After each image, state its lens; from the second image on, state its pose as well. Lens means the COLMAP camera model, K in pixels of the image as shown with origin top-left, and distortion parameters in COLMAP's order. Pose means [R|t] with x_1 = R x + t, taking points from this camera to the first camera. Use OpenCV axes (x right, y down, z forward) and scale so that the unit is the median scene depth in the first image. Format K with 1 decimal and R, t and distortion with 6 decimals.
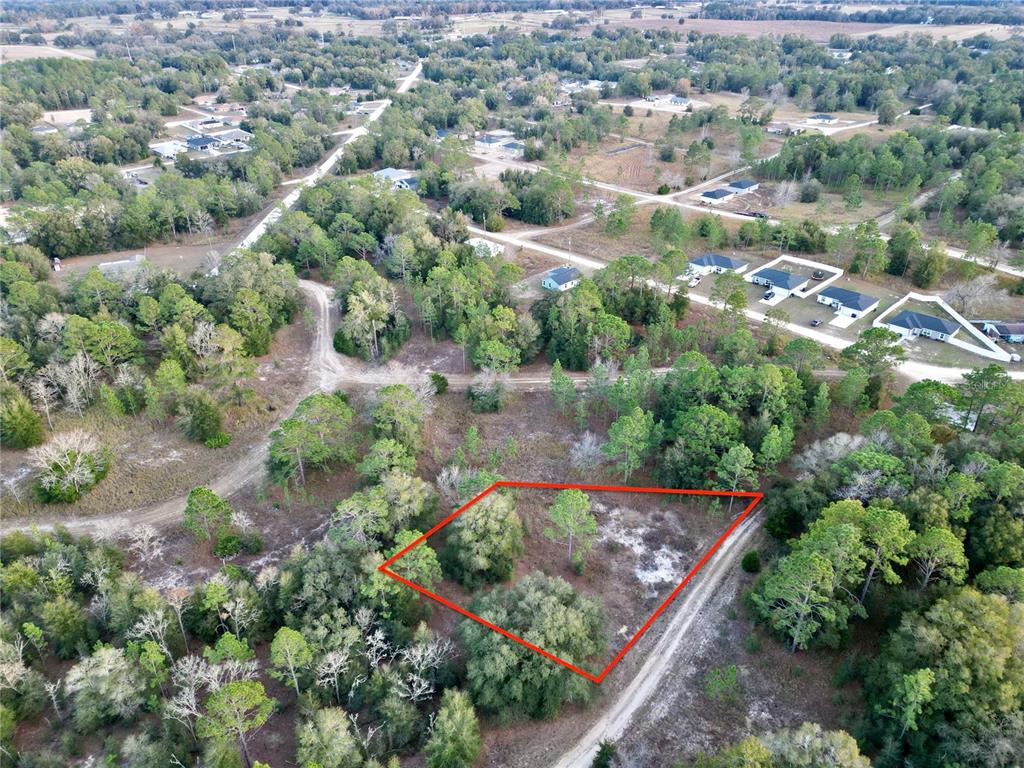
lens RADIAL K [[712.9, 0, 512.0], [0, 712.9, 384.0], [0, 0, 1]] dist [0.055980, -0.046076]
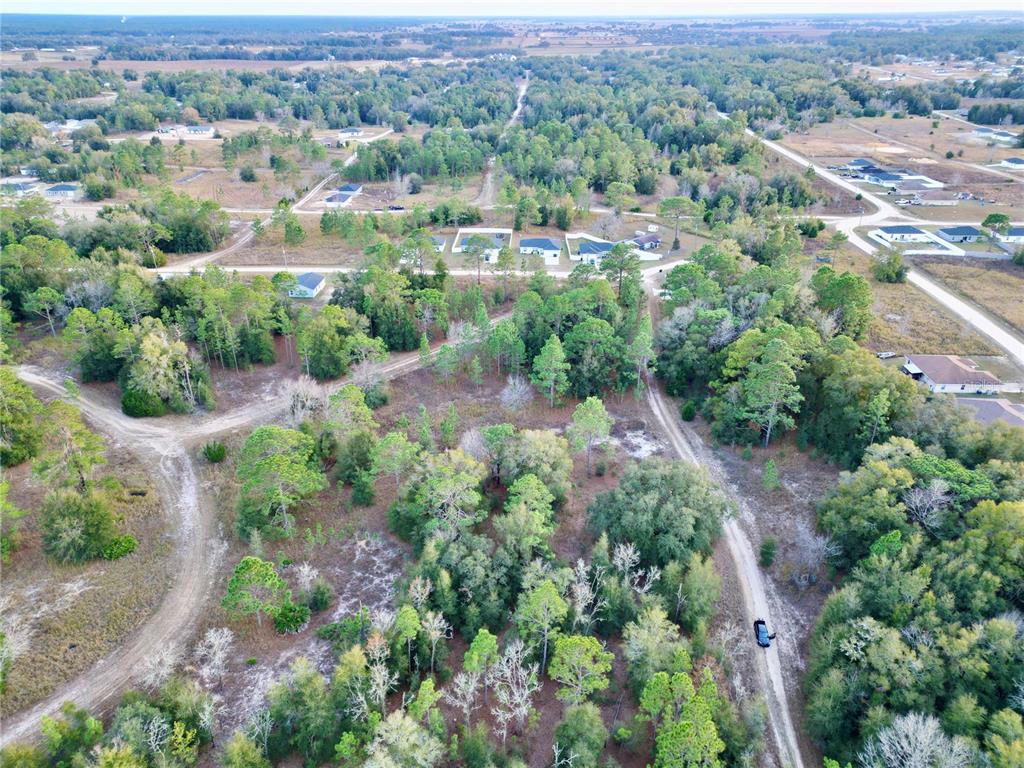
lens RADIAL K [[712.9, 0, 512.0], [0, 712.9, 384.0], [0, 0, 1]] dist [0.055980, -0.046076]
pose [[0.729119, -0.304463, 0.612933, -0.385877], [0.335972, 0.939485, 0.067015, 0.005748], [-0.596245, 0.157066, 0.787288, 0.107559]]
